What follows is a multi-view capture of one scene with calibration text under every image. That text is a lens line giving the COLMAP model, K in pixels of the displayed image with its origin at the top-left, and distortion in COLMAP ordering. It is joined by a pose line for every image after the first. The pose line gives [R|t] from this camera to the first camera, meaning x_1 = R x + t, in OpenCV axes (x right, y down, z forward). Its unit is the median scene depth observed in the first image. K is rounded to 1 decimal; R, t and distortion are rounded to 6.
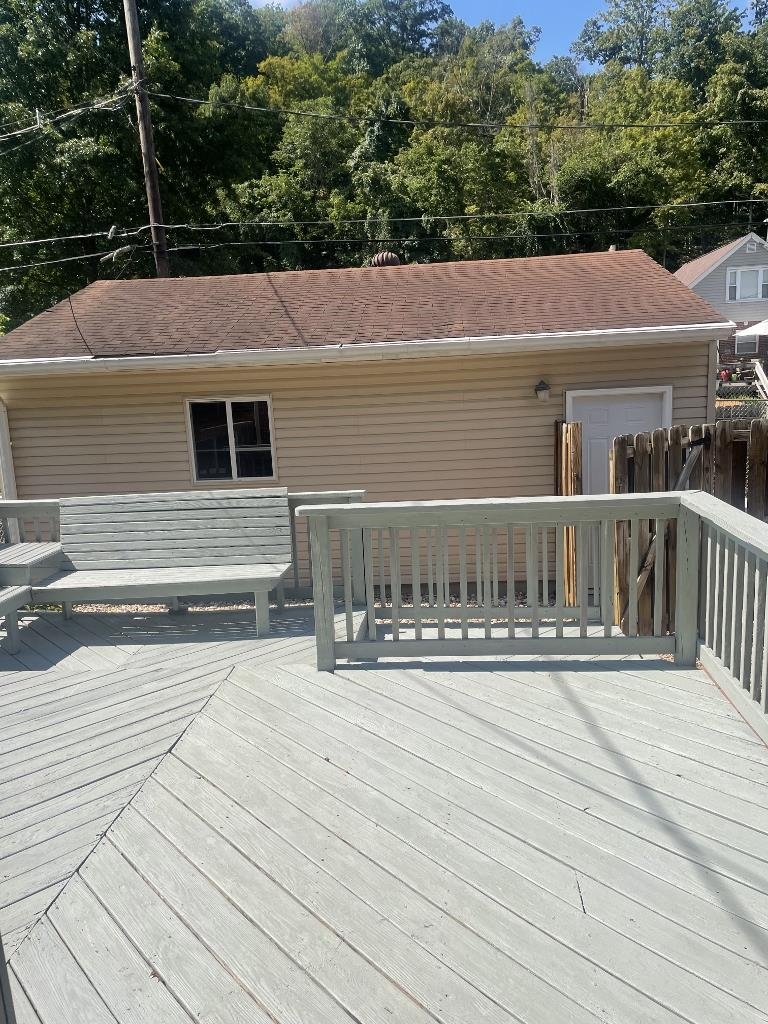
lens RADIAL K [[778.7, 0, 387.0], [0, 778.7, 497.7], [0, 0, 1]] dist [0.086021, -0.117038]
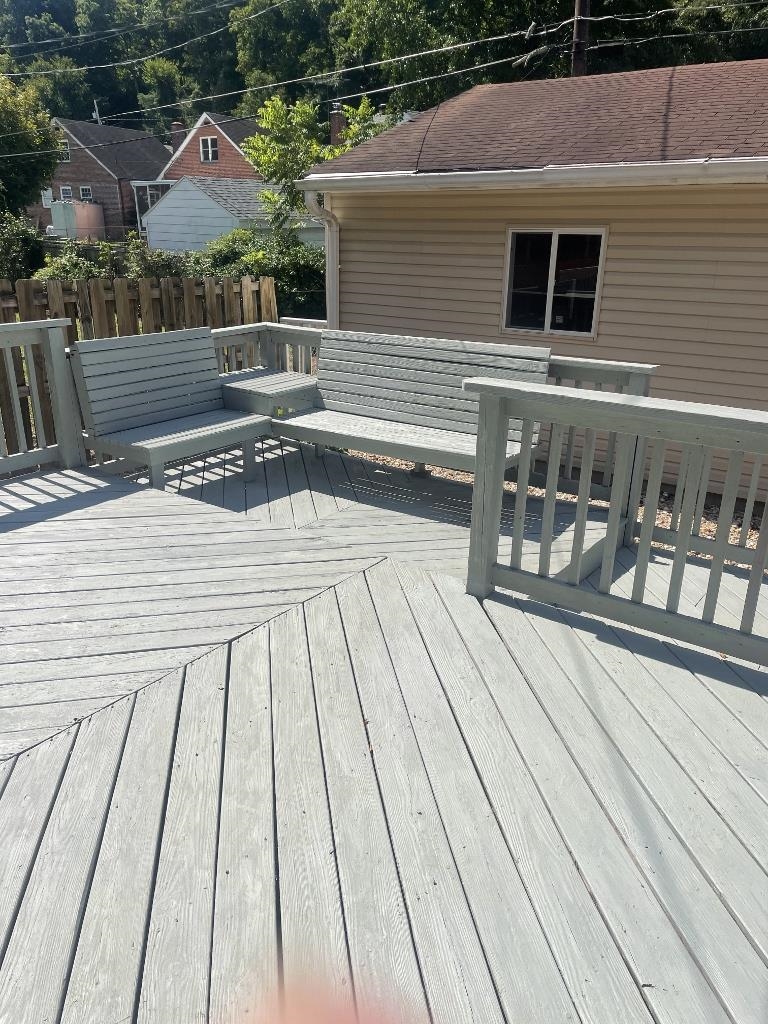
lens RADIAL K [[778.7, 0, 387.0], [0, 778.7, 497.7], [0, 0, 1]] dist [0.086021, -0.117038]
pose [[0.844165, 0.224051, -0.487017, 0.116330], [-0.126009, 0.965950, 0.225968, -0.020089], [0.521063, -0.129386, 0.843654, 0.185545]]
